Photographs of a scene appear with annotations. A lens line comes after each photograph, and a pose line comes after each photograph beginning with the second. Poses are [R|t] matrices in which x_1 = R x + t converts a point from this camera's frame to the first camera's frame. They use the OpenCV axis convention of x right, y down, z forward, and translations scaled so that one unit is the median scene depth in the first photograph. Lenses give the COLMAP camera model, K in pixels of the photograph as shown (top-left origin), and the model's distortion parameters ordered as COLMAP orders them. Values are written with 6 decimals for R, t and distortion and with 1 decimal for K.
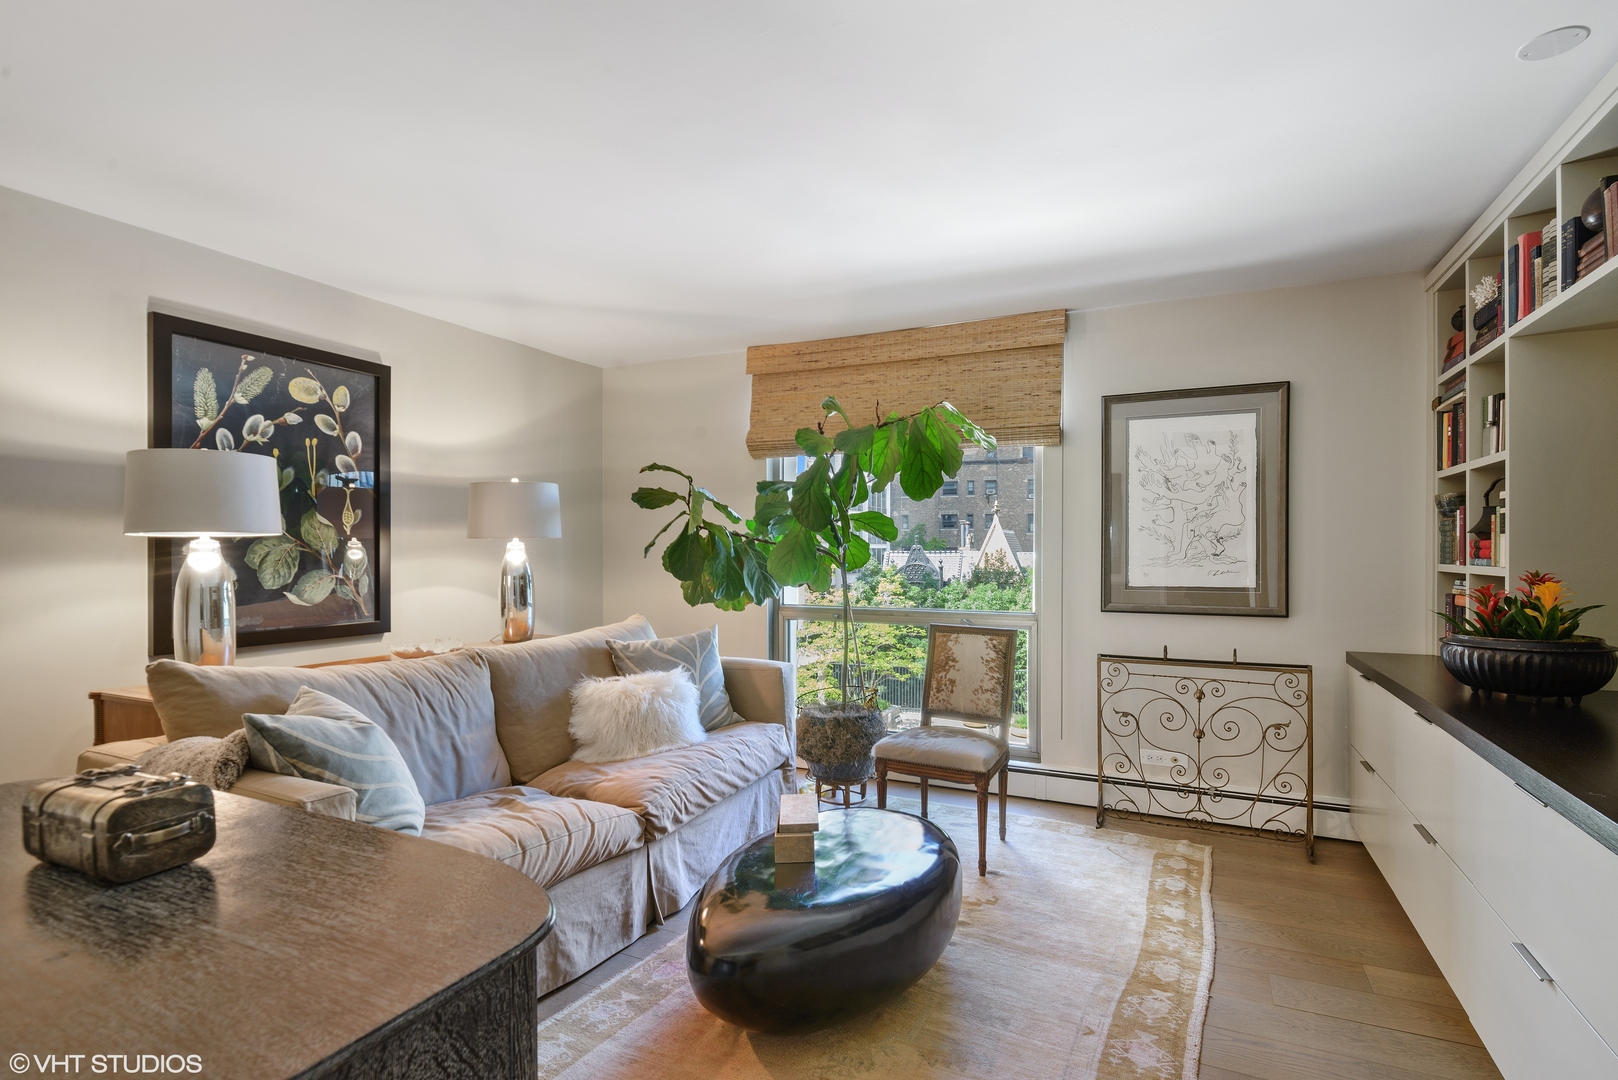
lens RADIAL K [[774.3, 0, 853.4], [0, 774.3, 548.0], [0, 0, 1]] dist [0.000978, -0.003968]
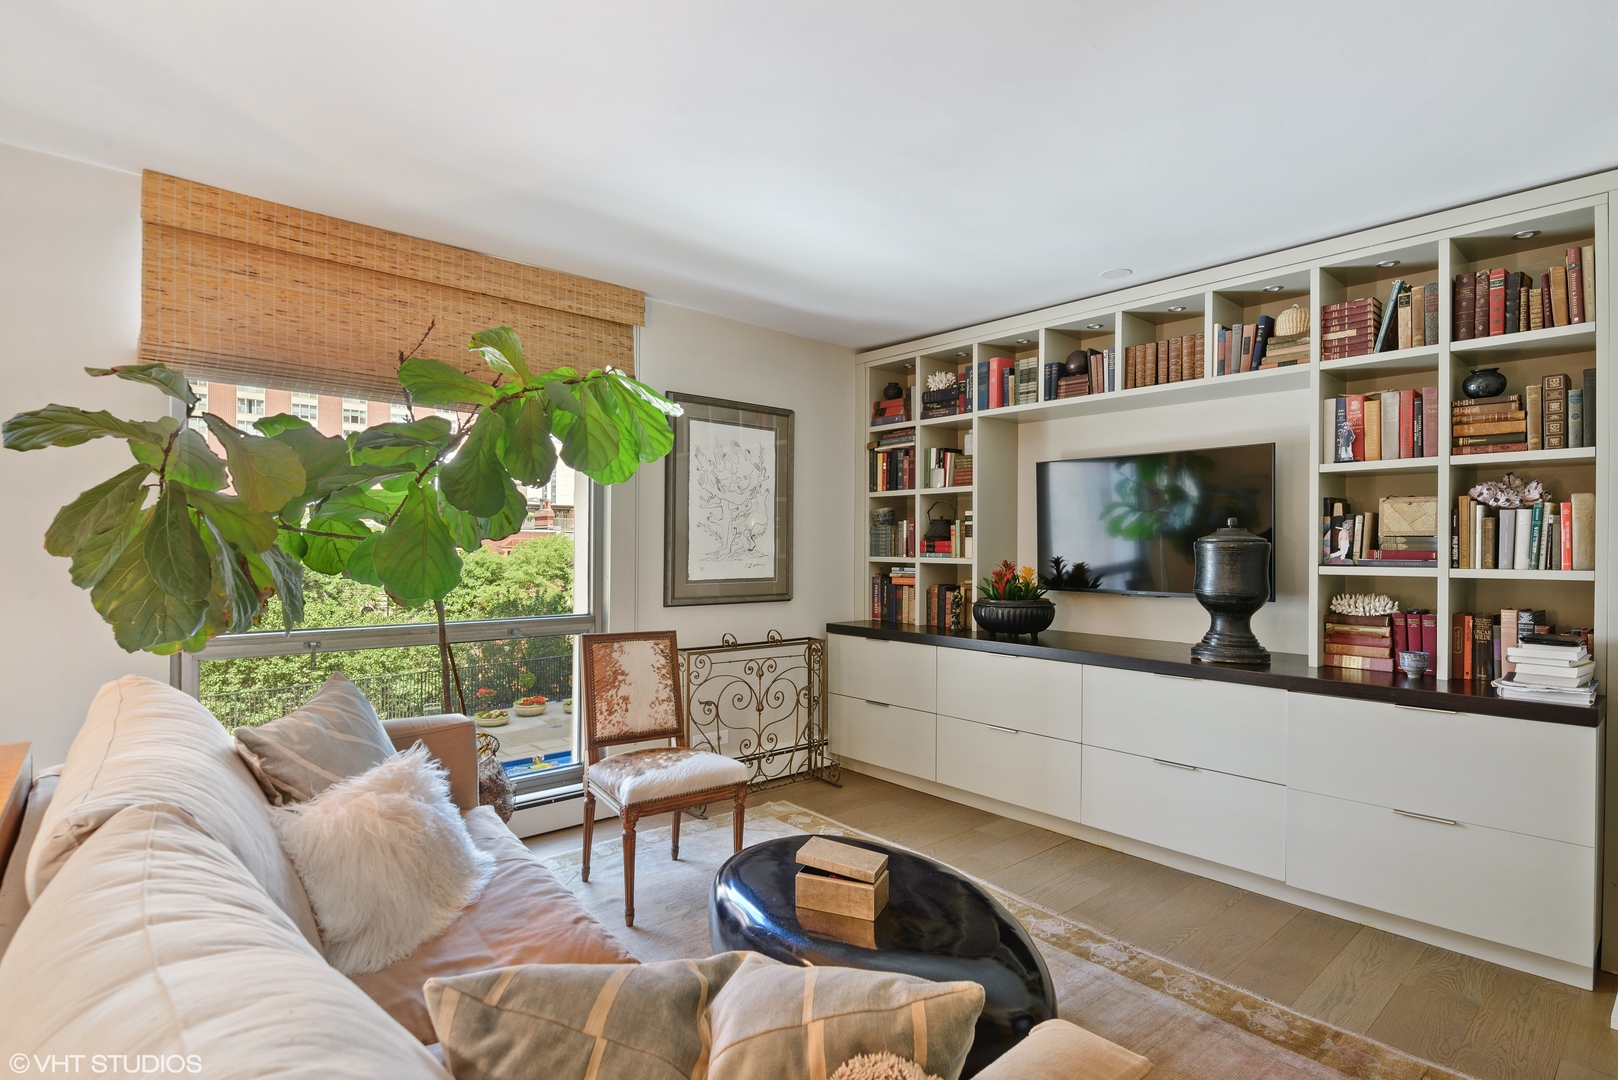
lens RADIAL K [[774.3, 0, 816.5], [0, 774.3, 544.7], [0, 0, 1]] dist [0.000978, -0.003968]
pose [[0.428521, 0.005721, 0.903514, -0.526915], [-0.010184, 0.999947, -0.001502, 0.001692], [-0.903474, -0.008557, 0.428557, 0.421225]]
